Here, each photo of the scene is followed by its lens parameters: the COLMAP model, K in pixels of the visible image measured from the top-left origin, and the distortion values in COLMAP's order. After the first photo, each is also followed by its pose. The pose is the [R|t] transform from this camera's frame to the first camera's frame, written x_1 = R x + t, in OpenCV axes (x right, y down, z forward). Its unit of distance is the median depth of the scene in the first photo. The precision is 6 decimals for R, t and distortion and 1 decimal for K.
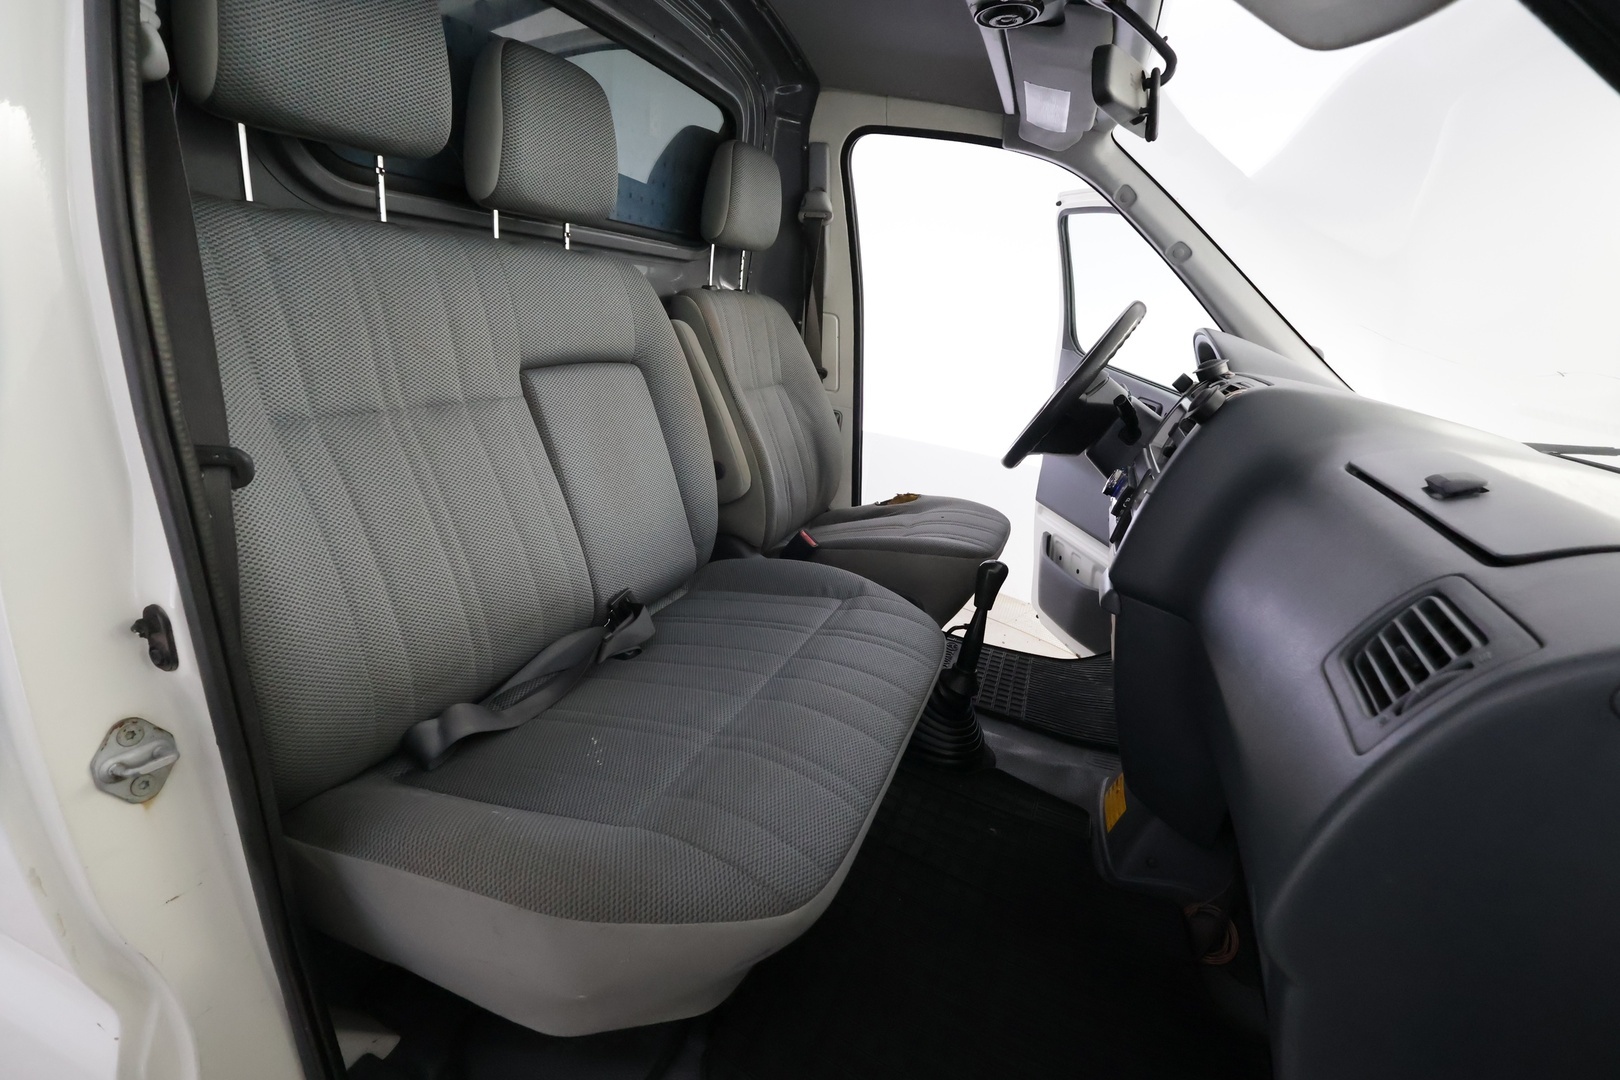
lens RADIAL K [[748.6, 0, 815.1], [0, 748.6, 534.2], [0, 0, 1]] dist [-0.009869, -0.000359]
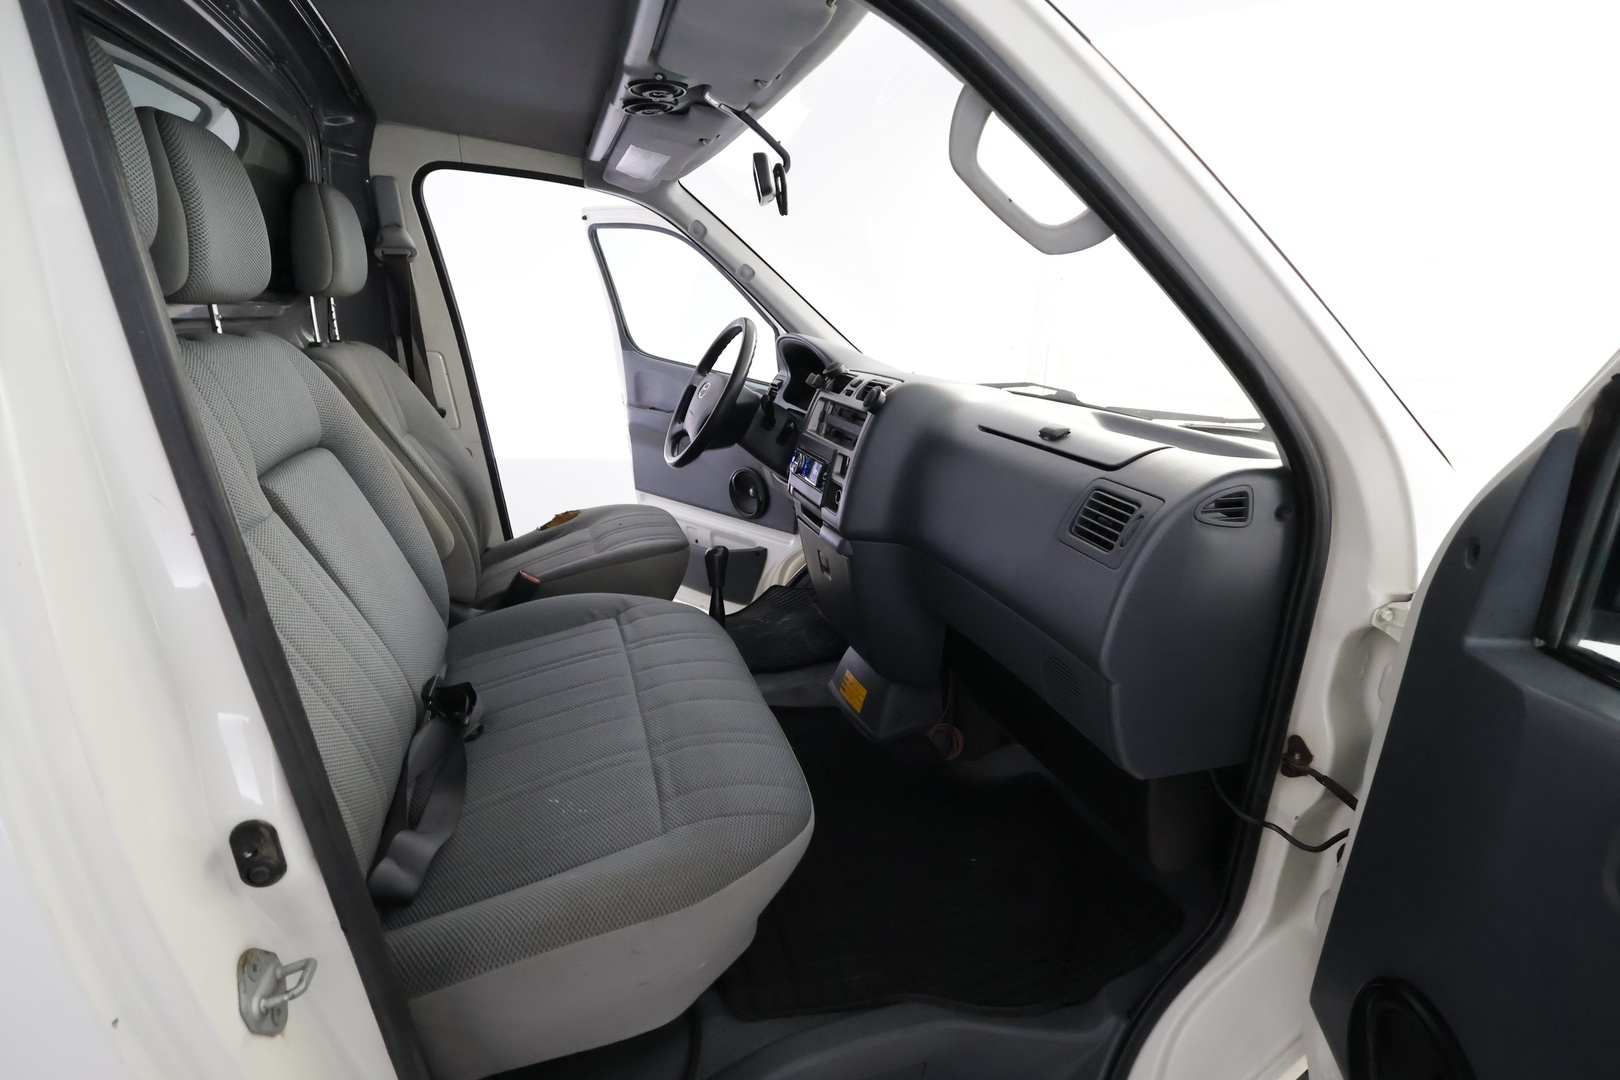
lens RADIAL K [[748.6, 0, 815.1], [0, 748.6, 534.2], [0, 0, 1]] dist [-0.009869, -0.000359]
pose [[0.771295, -0.264376, 0.578973, -0.267289], [0.251133, 0.962258, 0.104842, -0.056288], [-0.584839, 0.064535, 0.808578, -0.058983]]
